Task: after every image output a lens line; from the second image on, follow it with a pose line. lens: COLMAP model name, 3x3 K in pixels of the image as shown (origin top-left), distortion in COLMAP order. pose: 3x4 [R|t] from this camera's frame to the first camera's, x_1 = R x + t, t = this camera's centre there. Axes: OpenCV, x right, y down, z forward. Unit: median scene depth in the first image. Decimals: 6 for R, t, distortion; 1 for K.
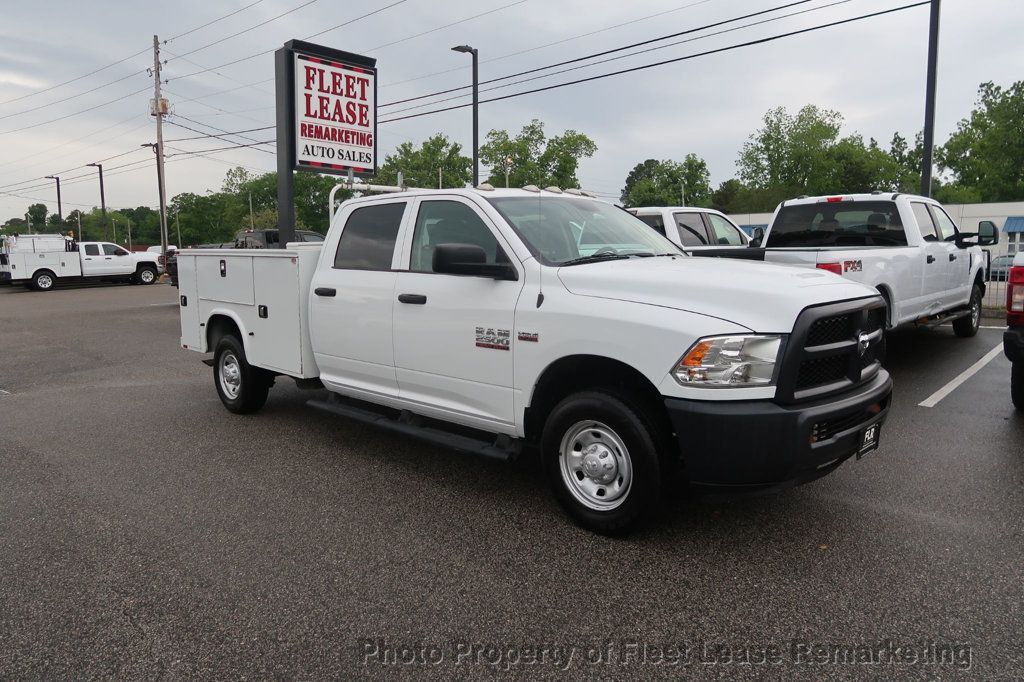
lens RADIAL K [[712.5, 0, 507.5], [0, 712.5, 339.1], [0, 0, 1]] dist [-0.030798, 0.016656]
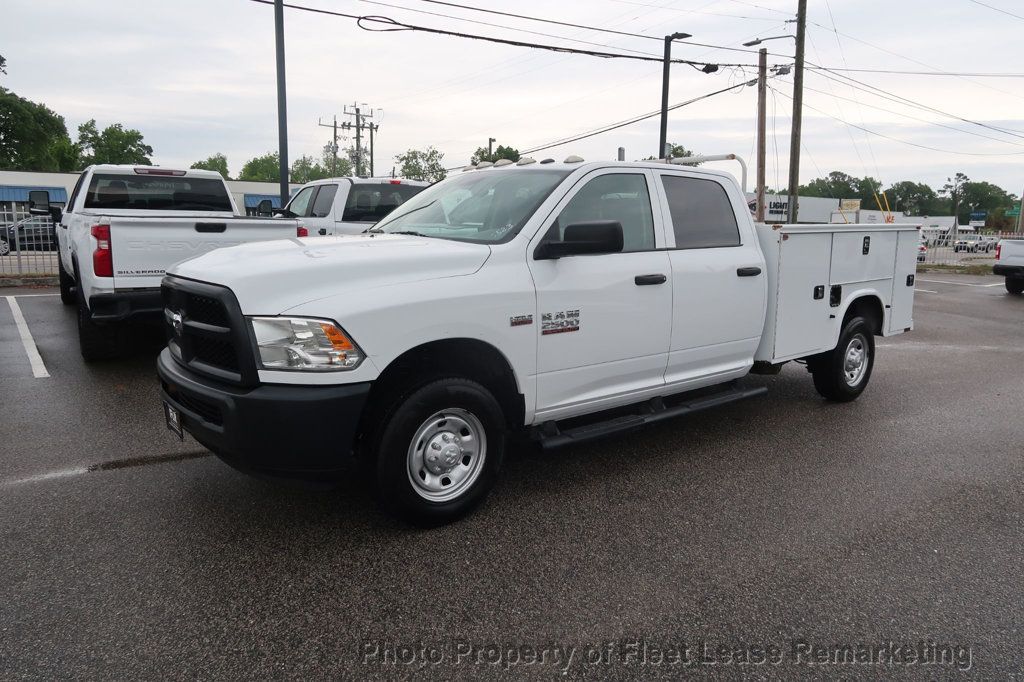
lens RADIAL K [[712.5, 0, 509.8], [0, 712.5, 340.5], [0, 0, 1]] dist [-0.030798, 0.016656]
pose [[0.171001, -0.142698, 0.974882, -0.342682], [0.097547, 0.987047, 0.127368, -0.032552], [-0.980430, 0.073316, 0.182706, 0.293891]]
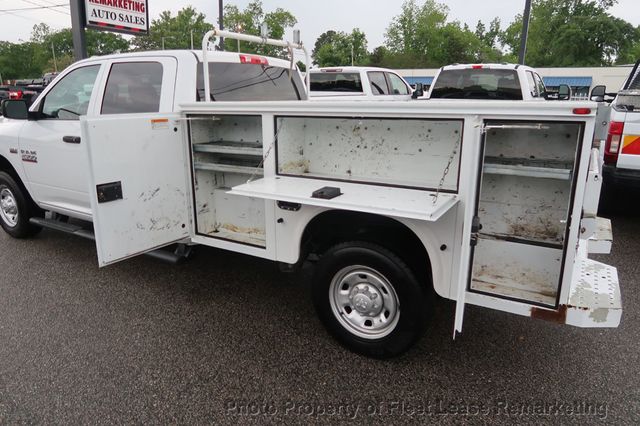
lens RADIAL K [[445.3, 0, 318.4], [0, 445.3, 212.1], [0, 0, 1]] dist [-0.030798, 0.016656]
pose [[0.984527, -0.022743, 0.173752, -0.017138], [-0.002822, 0.989356, 0.145491, -0.014212], [-0.175211, -0.143730, 0.973983, 0.052092]]
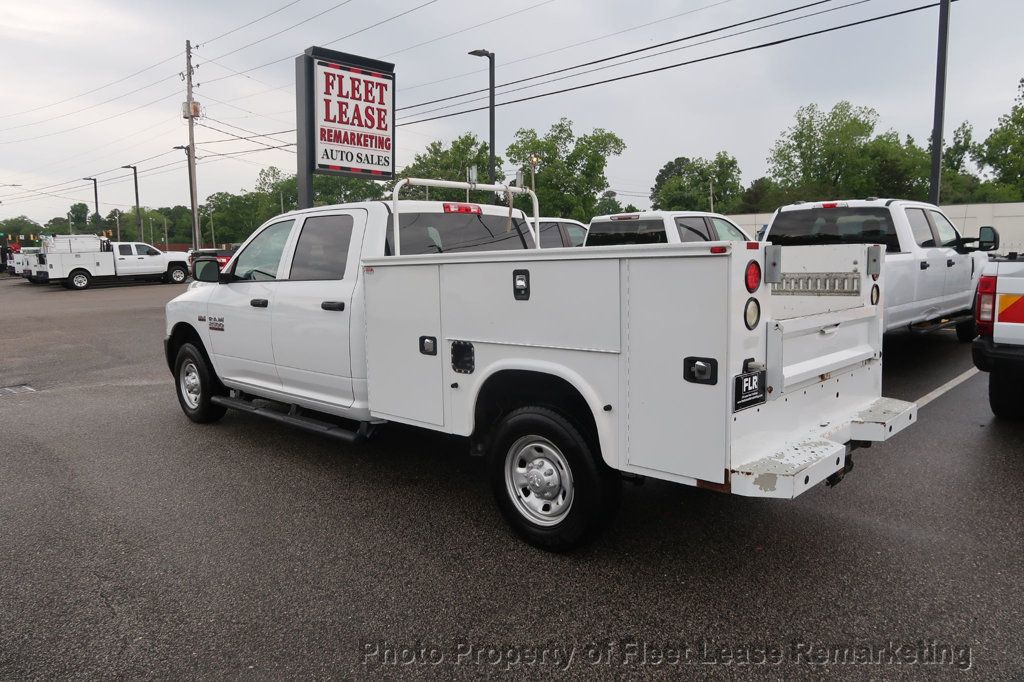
lens RADIAL K [[712.5, 0, 507.8], [0, 712.5, 339.2], [0, 0, 1]] dist [-0.030798, 0.016656]
pose [[0.999106, 0.005727, -0.041886, 0.022750], [-0.005614, 0.999980, 0.002817, -0.003360], [0.041902, -0.002580, 0.999118, -0.013031]]
